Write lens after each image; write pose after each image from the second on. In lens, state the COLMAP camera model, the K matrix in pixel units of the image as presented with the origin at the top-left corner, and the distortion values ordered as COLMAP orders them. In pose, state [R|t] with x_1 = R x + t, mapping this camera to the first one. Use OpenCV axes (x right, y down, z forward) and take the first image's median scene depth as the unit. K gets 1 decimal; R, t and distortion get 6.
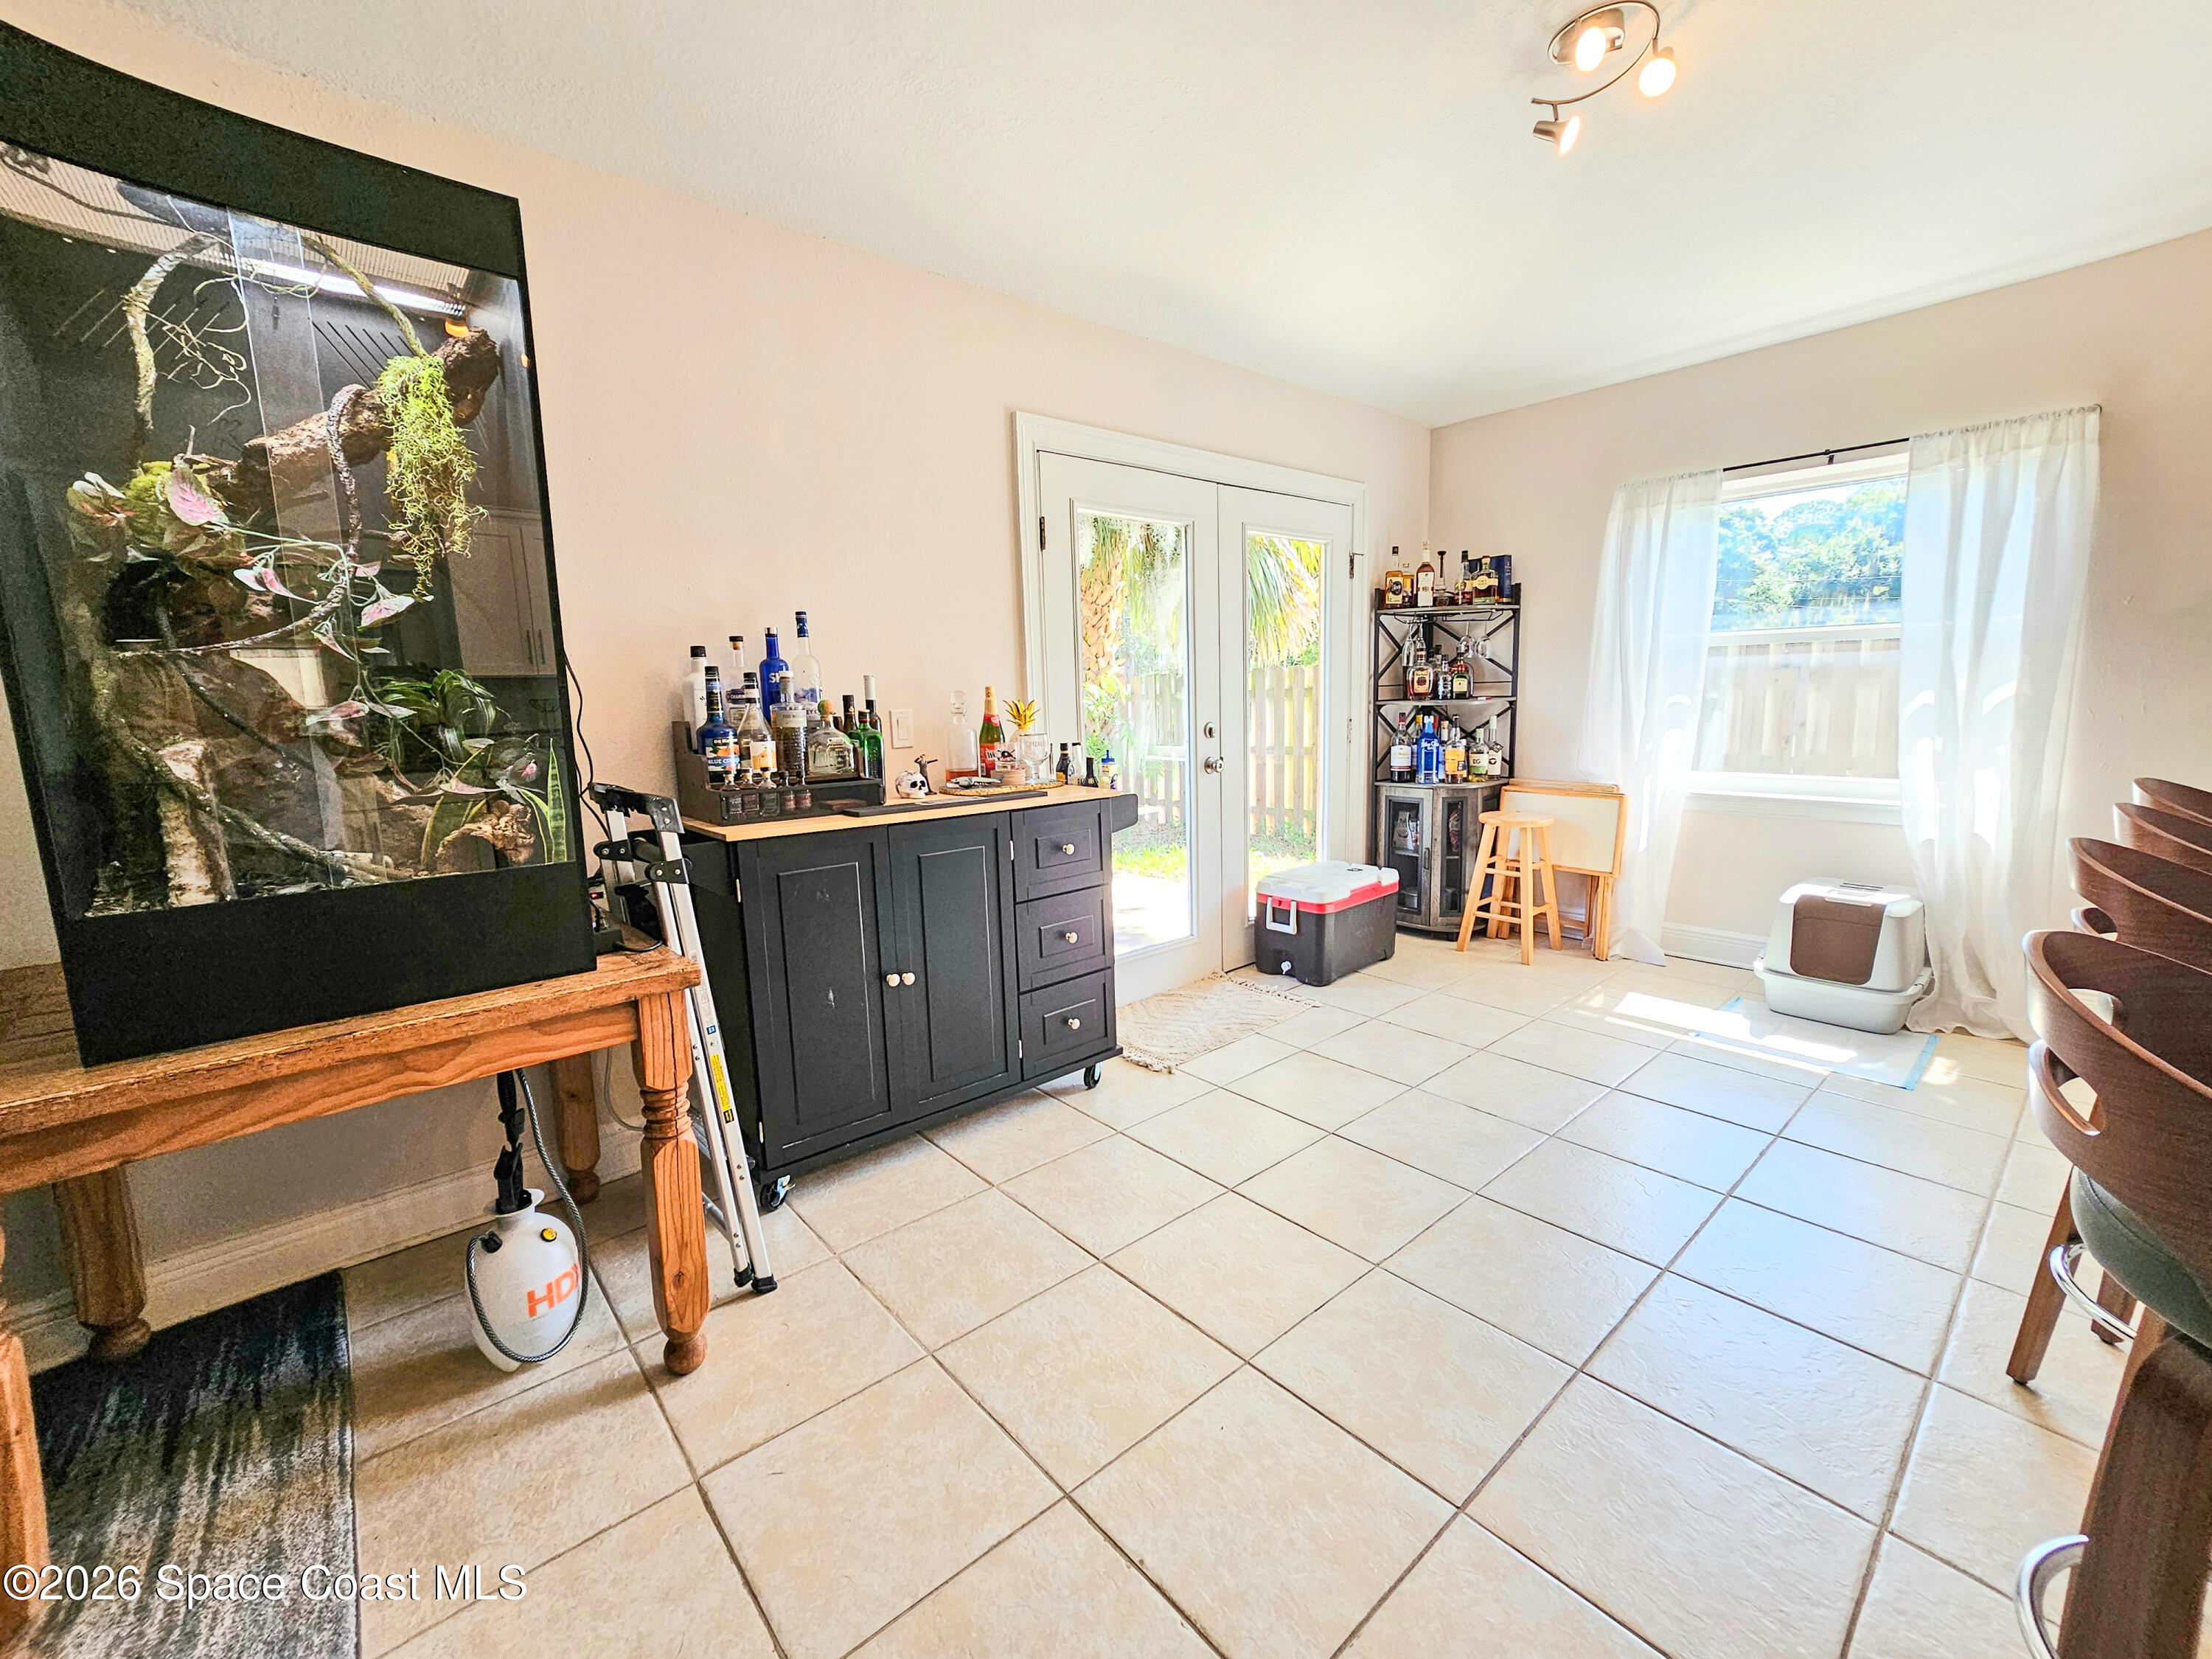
lens RADIAL K [[902.8, 0, 1107.4], [0, 902.8, 823.9], [0, 0, 1]] dist [-0.002896, 0.001266]
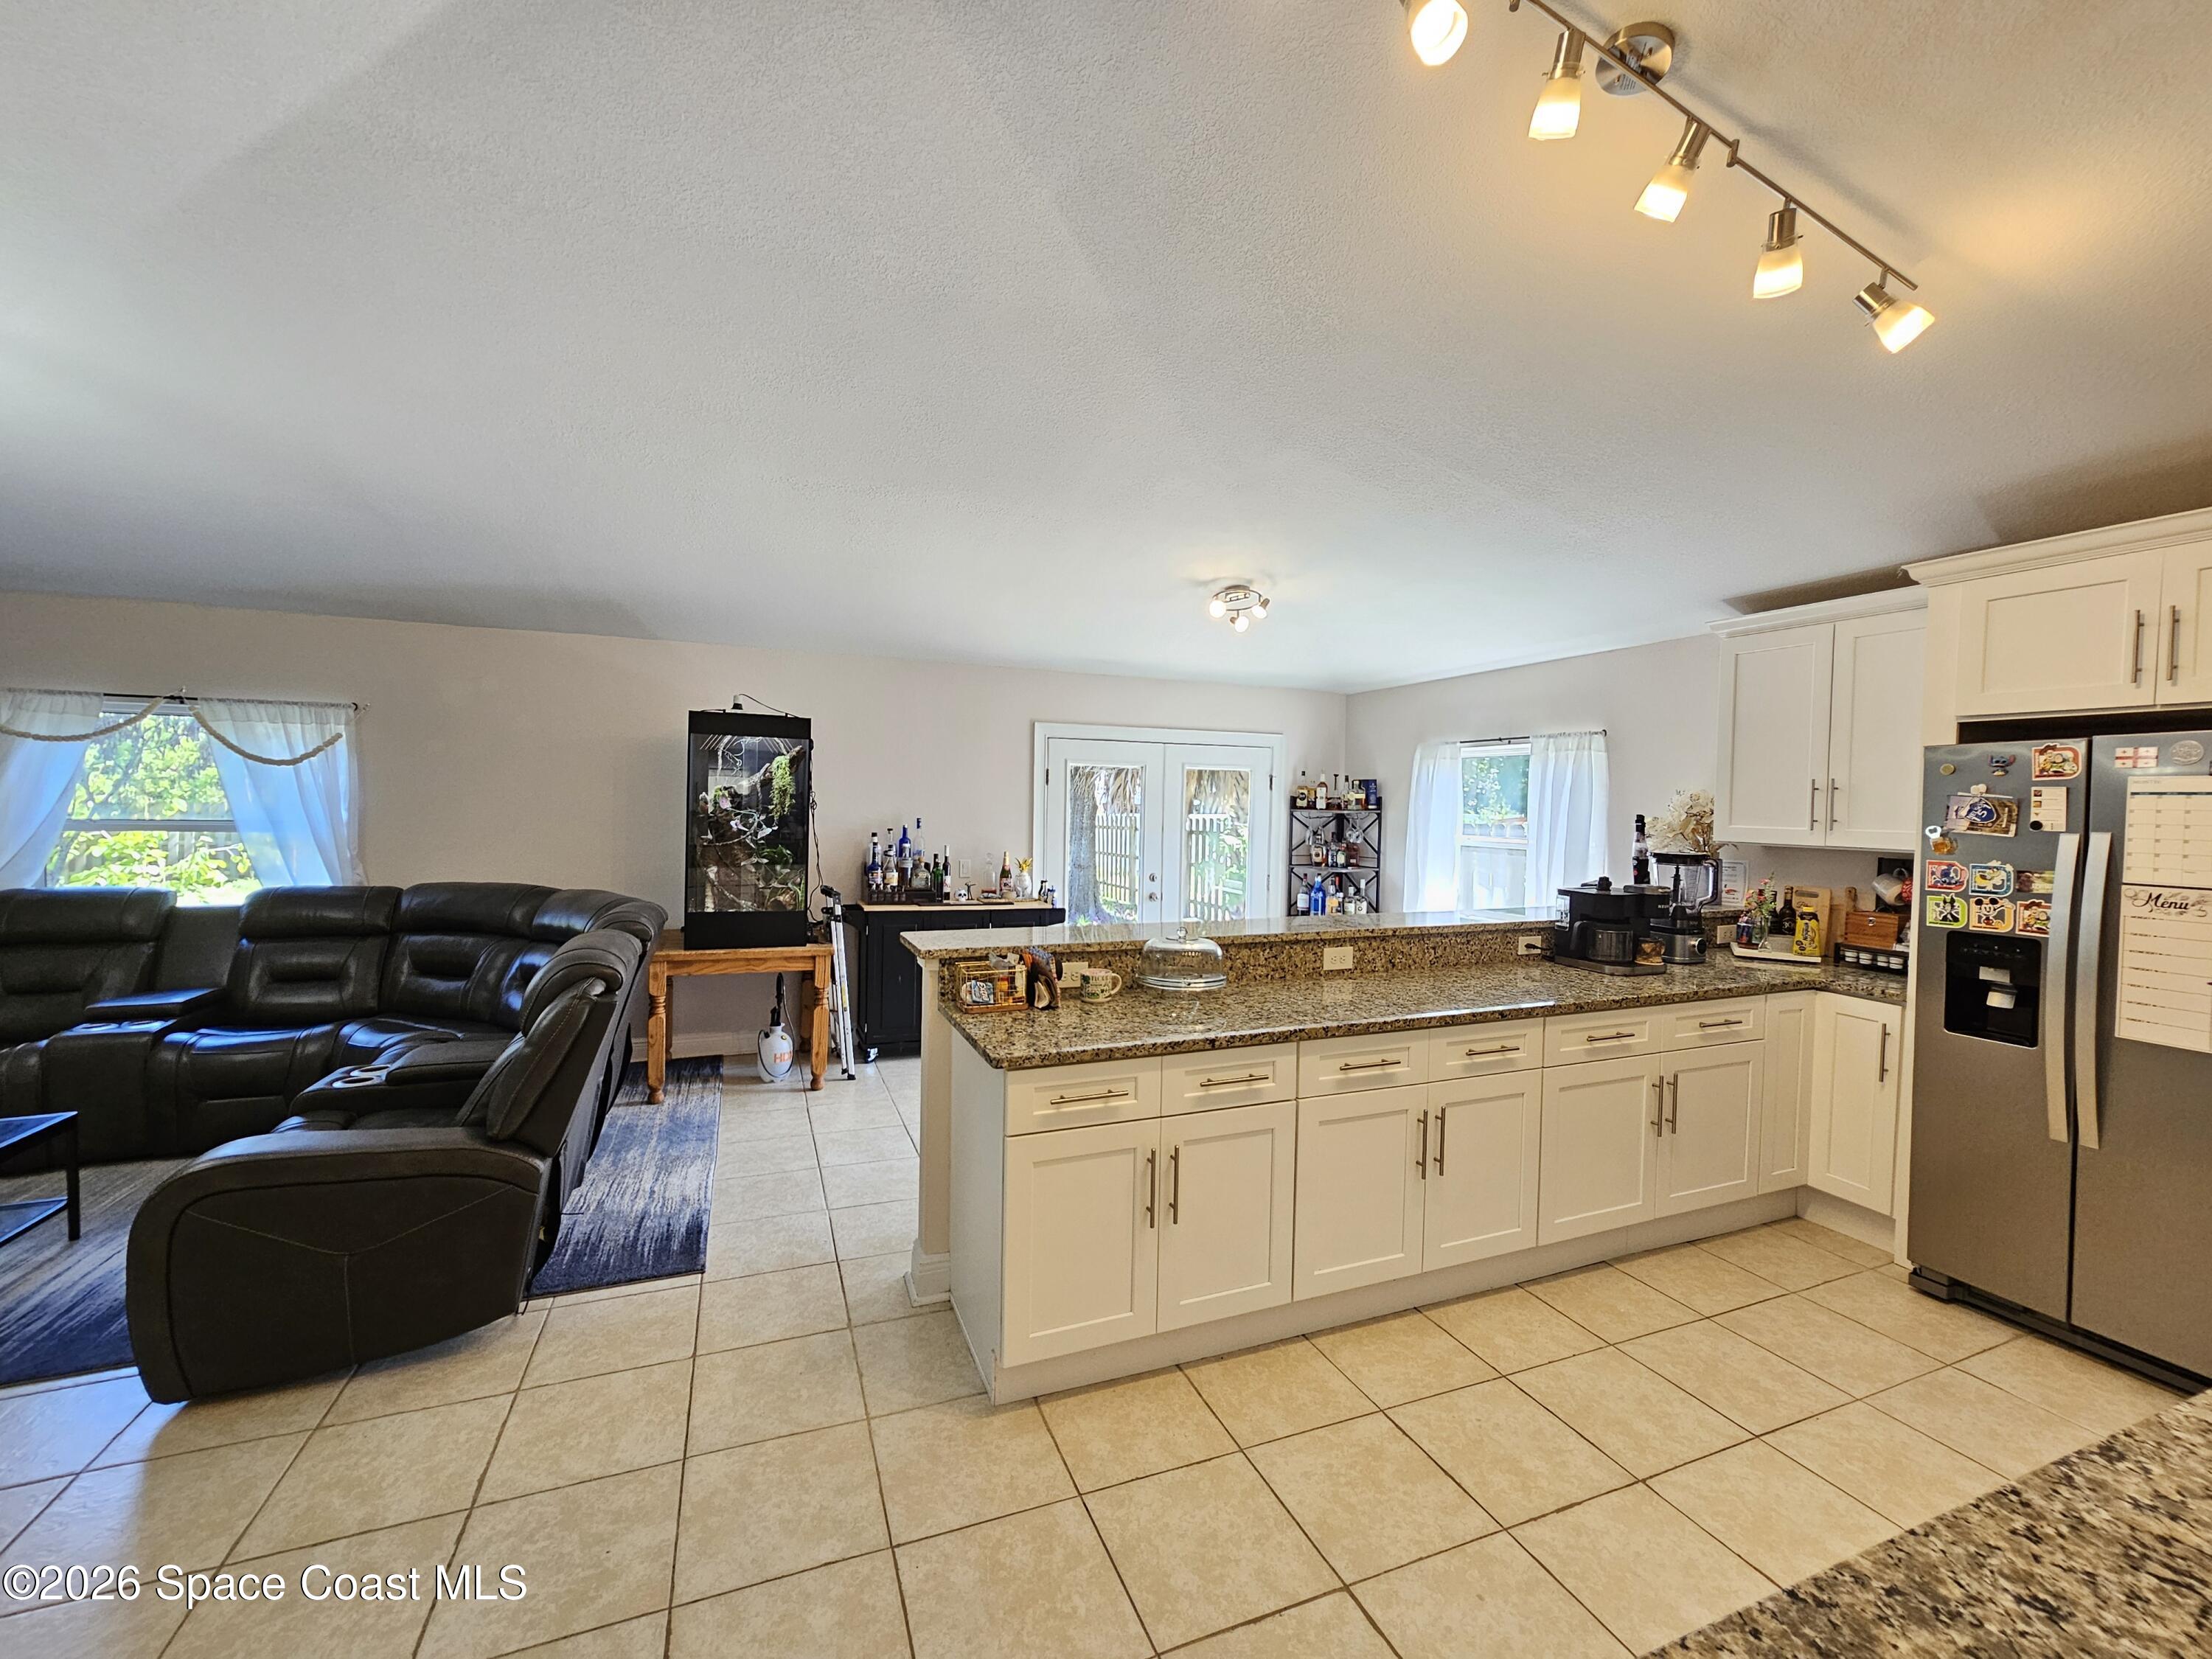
lens RADIAL K [[902.8, 0, 1114.9], [0, 902.8, 829.9], [0, 0, 1]] dist [-0.002896, 0.001266]
pose [[0.949539, 0.054383, -0.308900, 0.582651], [-0.091367, 0.990101, -0.106543, -0.000870], [0.300048, 0.129390, 0.945108, -0.705555]]
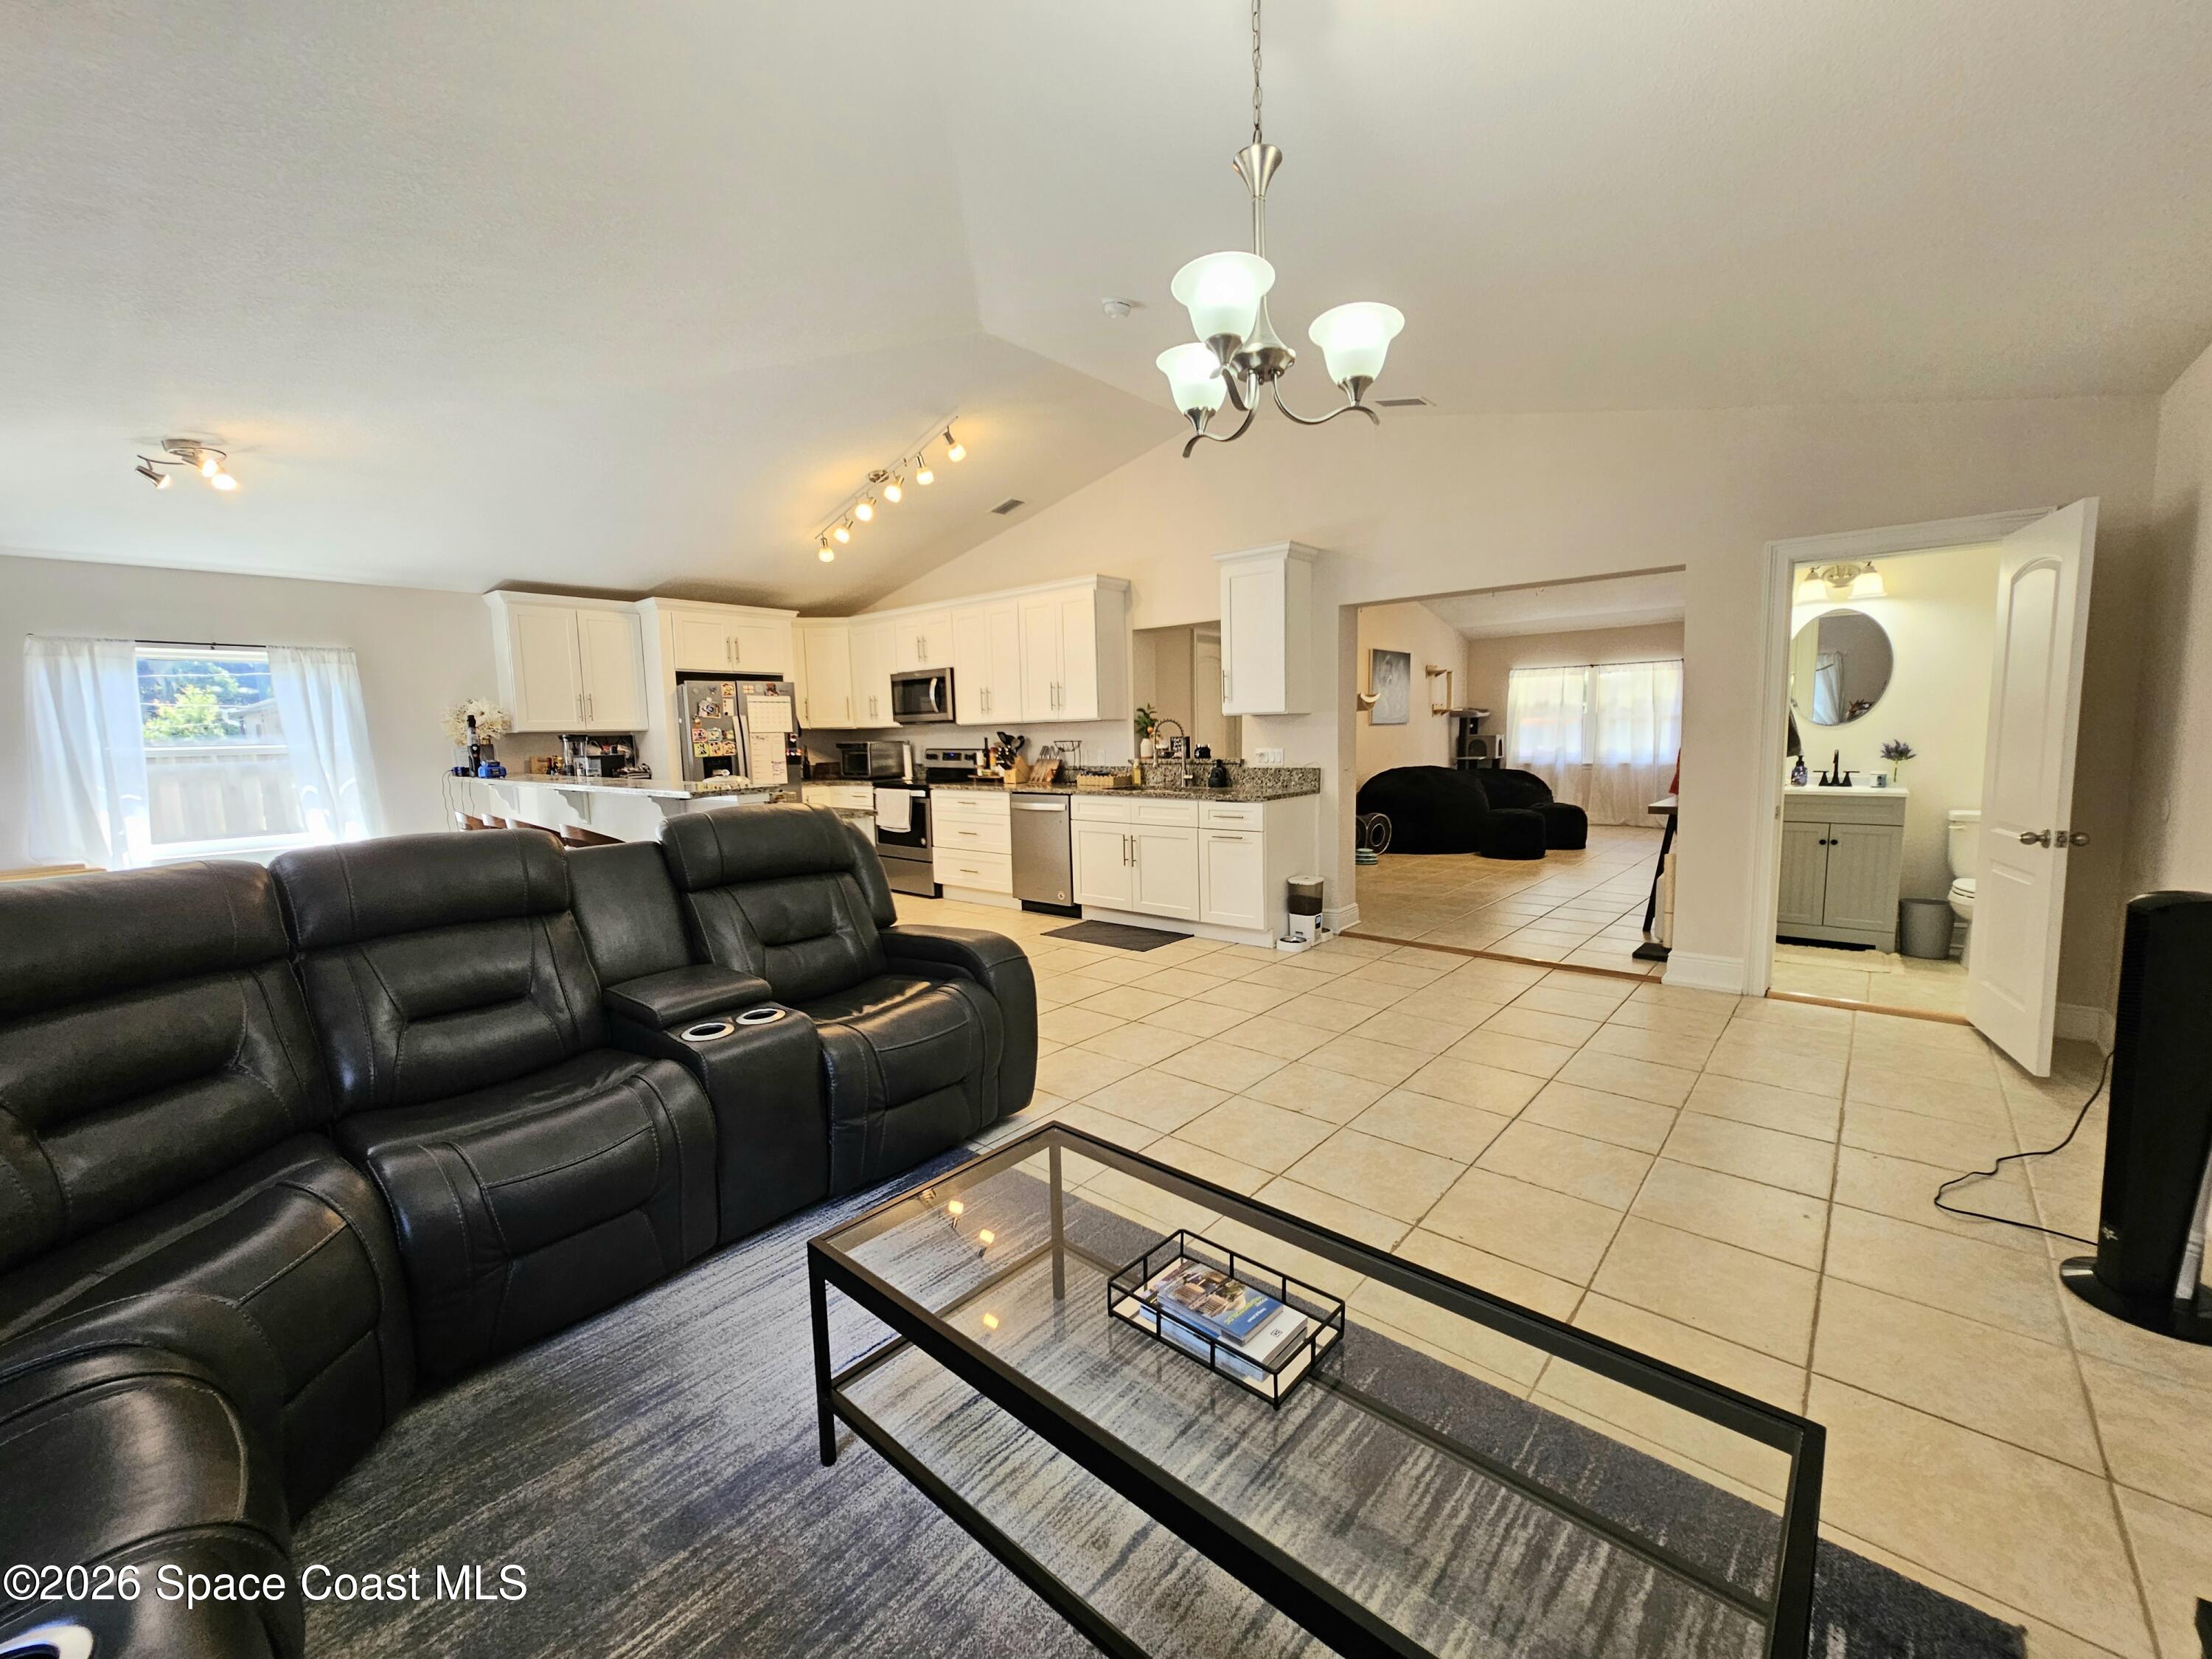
lens RADIAL K [[902.8, 0, 1093.8], [0, 902.8, 833.0], [0, 0, 1]] dist [-0.002896, 0.001266]
pose [[-0.134371, -0.078624, 0.987807, -0.986067], [0.178910, 0.978541, 0.102223, 0.045762], [-0.974647, 0.190464, -0.117421, -0.294059]]
